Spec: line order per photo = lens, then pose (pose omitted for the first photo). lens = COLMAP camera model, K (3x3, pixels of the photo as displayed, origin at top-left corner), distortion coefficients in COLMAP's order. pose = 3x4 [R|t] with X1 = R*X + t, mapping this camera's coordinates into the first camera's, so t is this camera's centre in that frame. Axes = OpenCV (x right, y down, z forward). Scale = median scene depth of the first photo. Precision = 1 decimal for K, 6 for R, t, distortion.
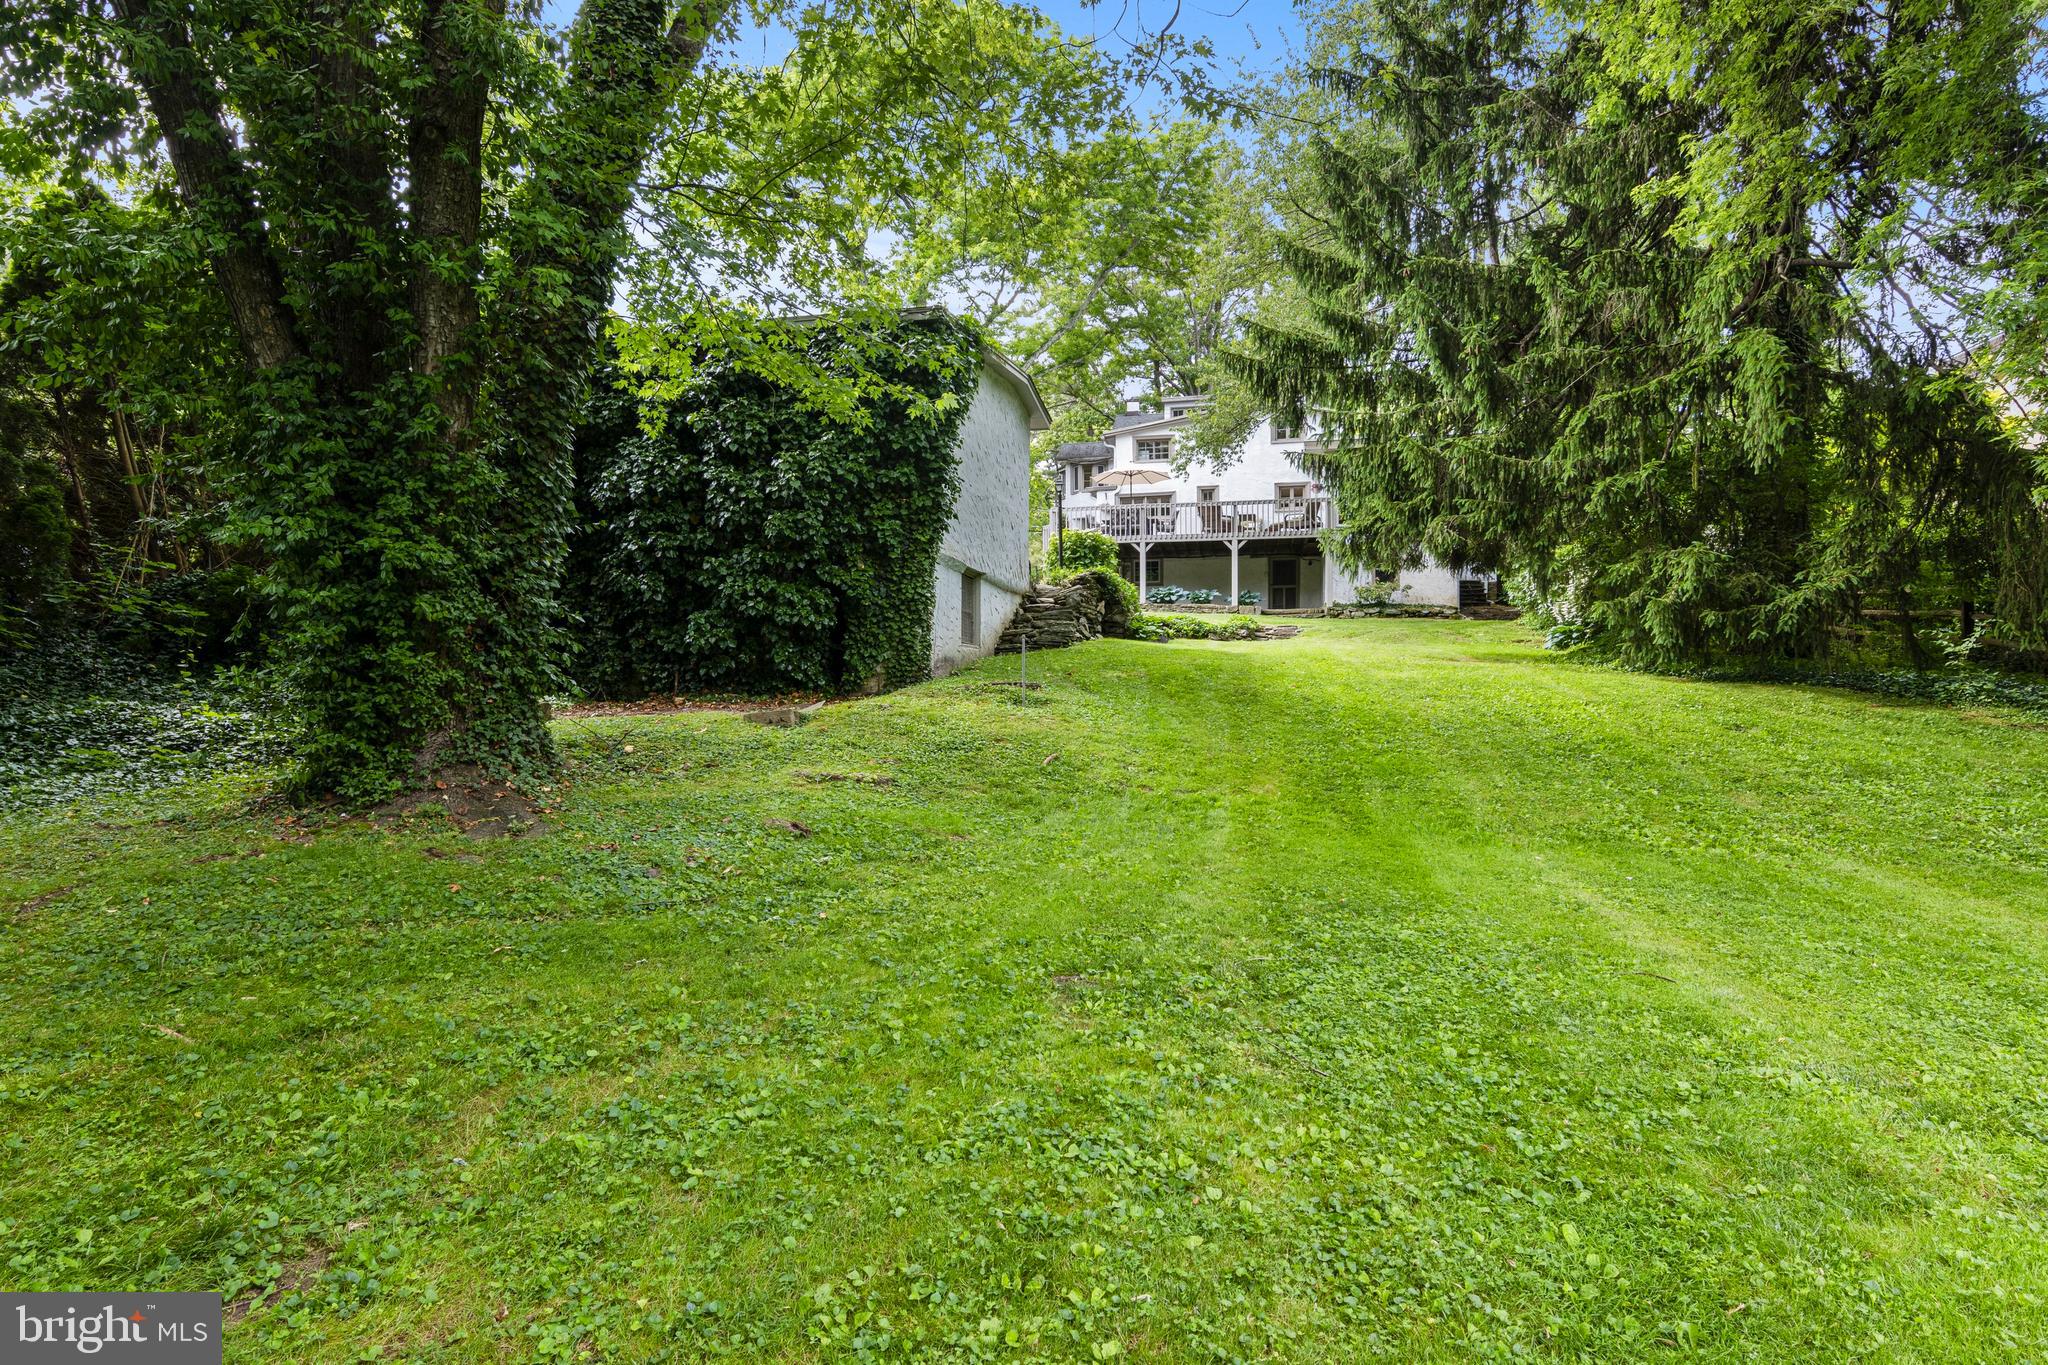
lens RADIAL K [[1152.7, 0, 1024.0], [0, 1152.7, 682.5], [0, 0, 1]] dist [-0.000790, -0.000036]
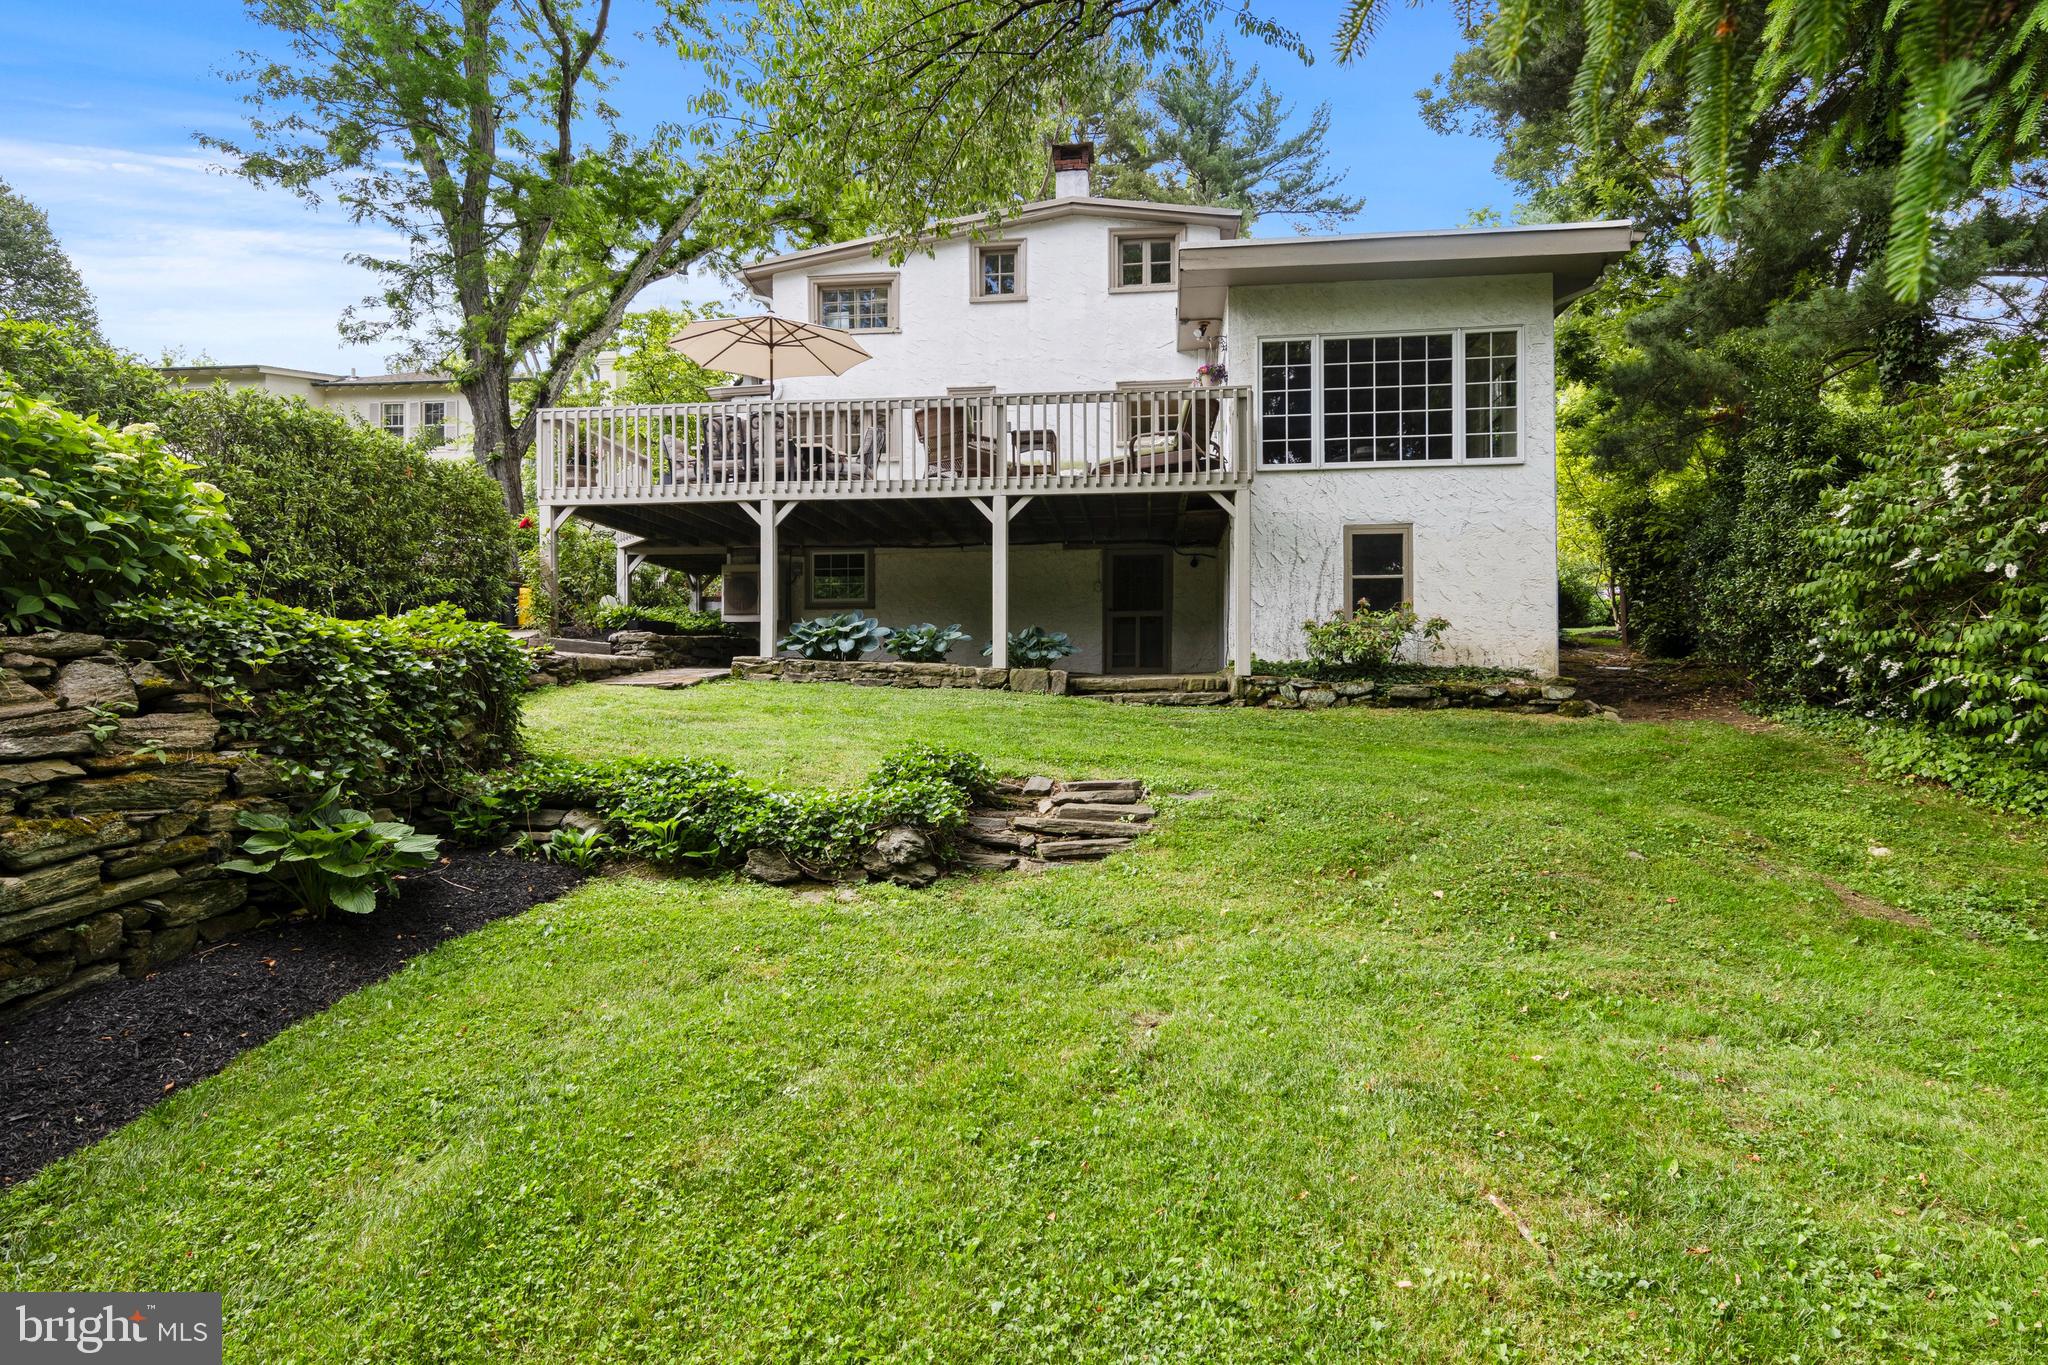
lens RADIAL K [[1047.4, 0, 1024.0], [0, 1047.4, 682.5], [0, 0, 1]] dist [0.000638, 0.000012]
pose [[0.997104, 0.003347, 0.075978, 0.164517], [-0.003674, 0.999985, 0.004161, -0.063413], [-0.075963, -0.004428, 0.997101, 0.651581]]
